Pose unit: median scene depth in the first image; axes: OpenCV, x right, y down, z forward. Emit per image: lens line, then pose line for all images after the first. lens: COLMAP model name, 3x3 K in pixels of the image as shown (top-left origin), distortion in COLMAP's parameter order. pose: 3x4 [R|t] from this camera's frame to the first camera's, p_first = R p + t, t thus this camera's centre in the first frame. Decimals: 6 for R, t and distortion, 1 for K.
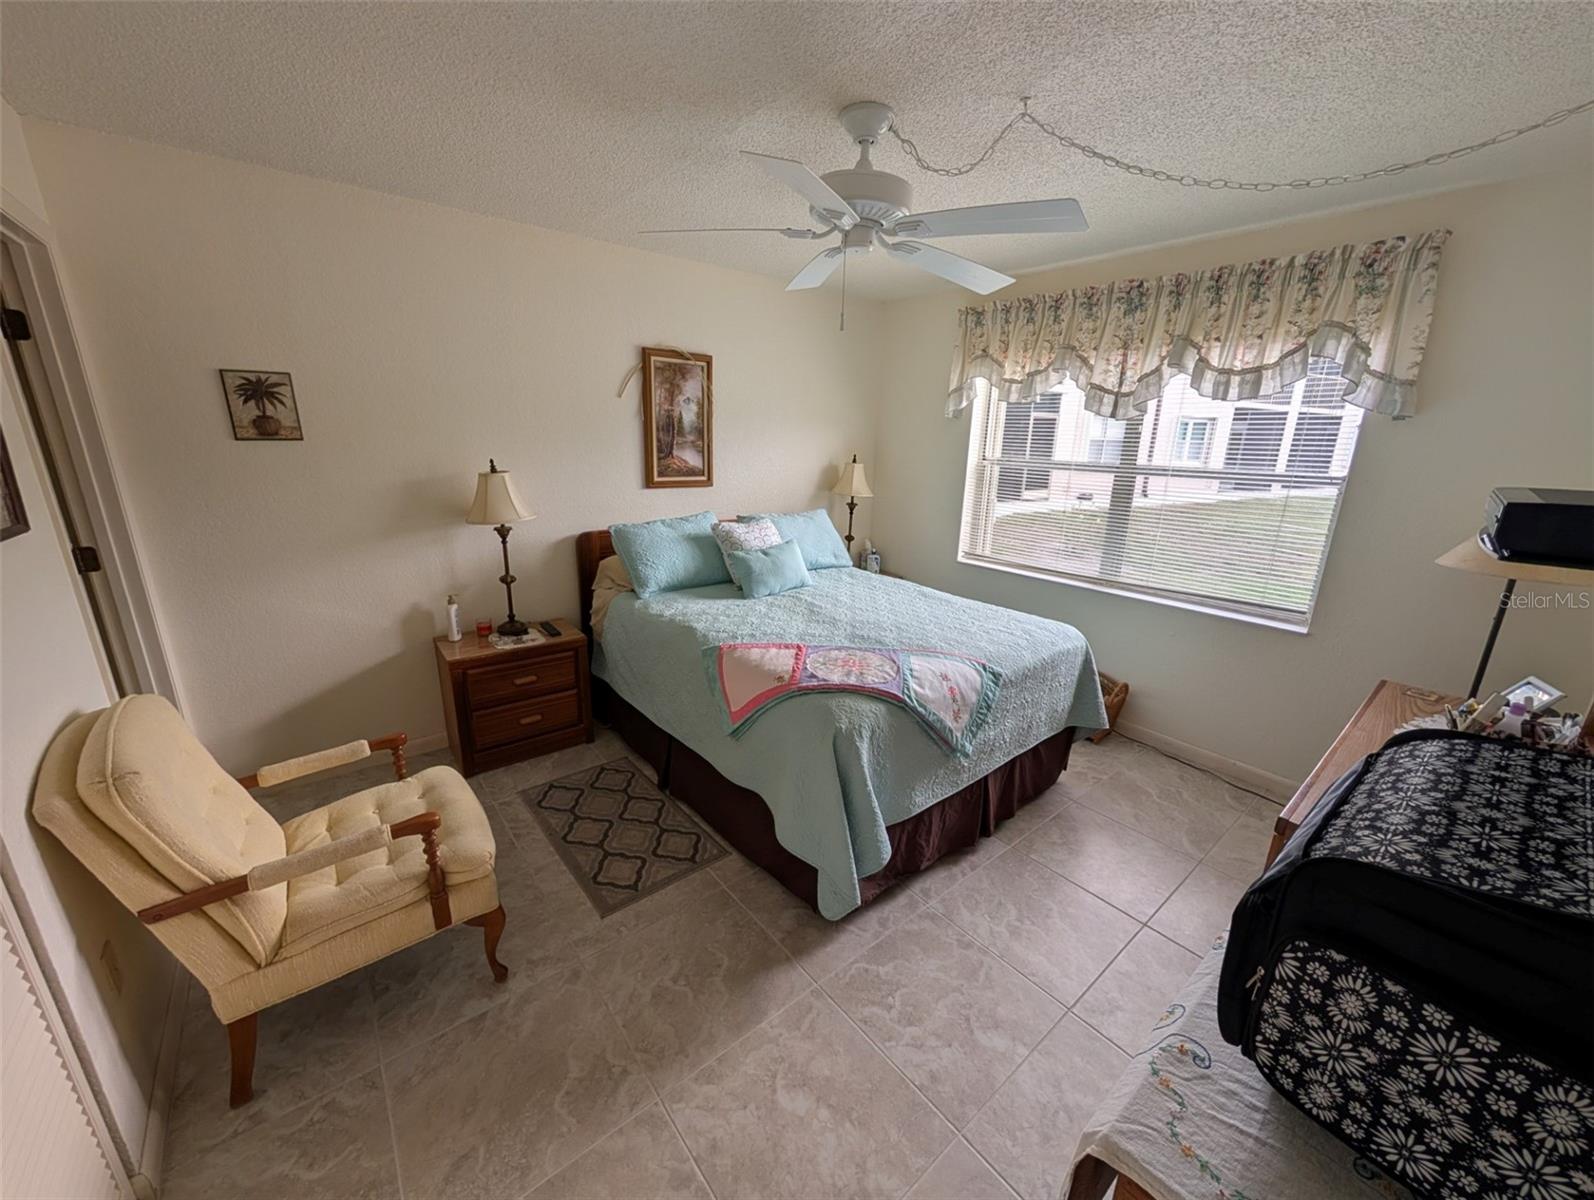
lens RADIAL K [[608.1, 0, 802.7], [0, 608.1, 603.6], [0, 0, 1]] dist [0.000329, -0.000076]
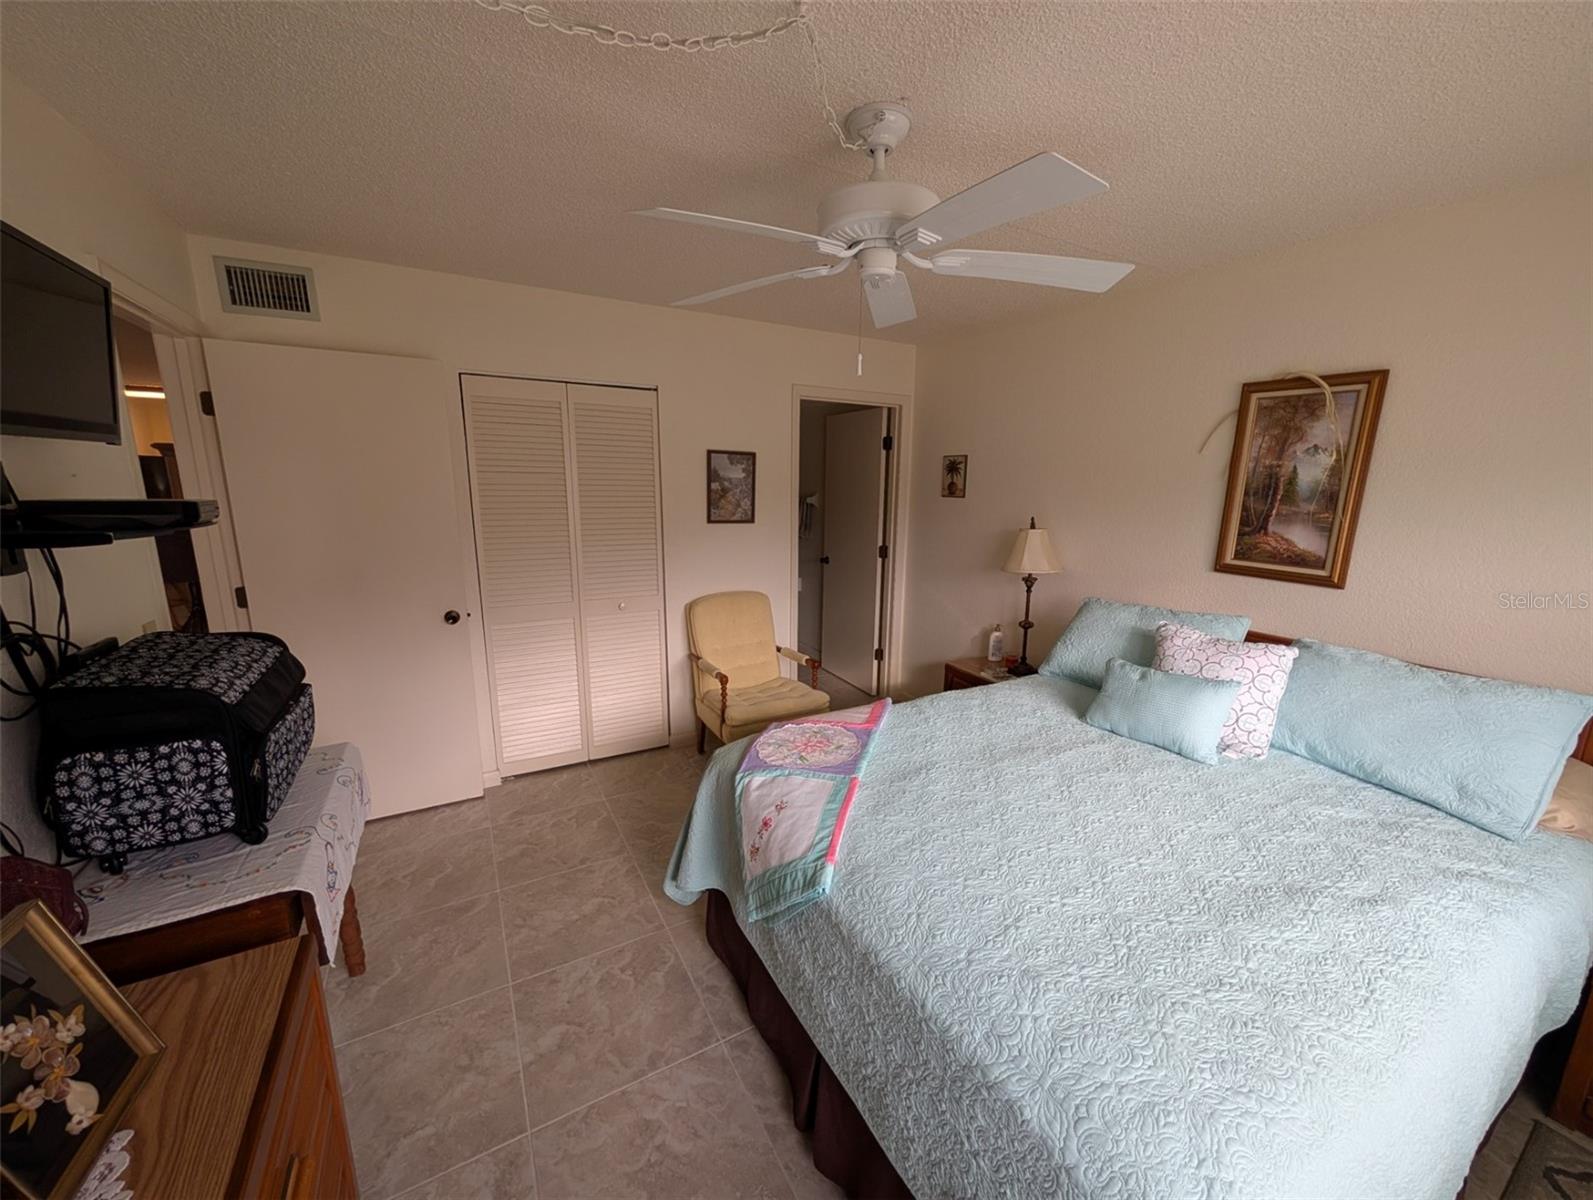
lens RADIAL K [[608.4, 0, 802.0], [0, 608.4, 604.4], [0, 0, 1]] dist [0.000255, -0.000003]
pose [[-0.166690, 0.176660, -0.970055, 0.557150], [-0.288657, 0.931973, 0.219326, -0.171971], [0.942810, 0.316573, -0.104356, 0.626564]]
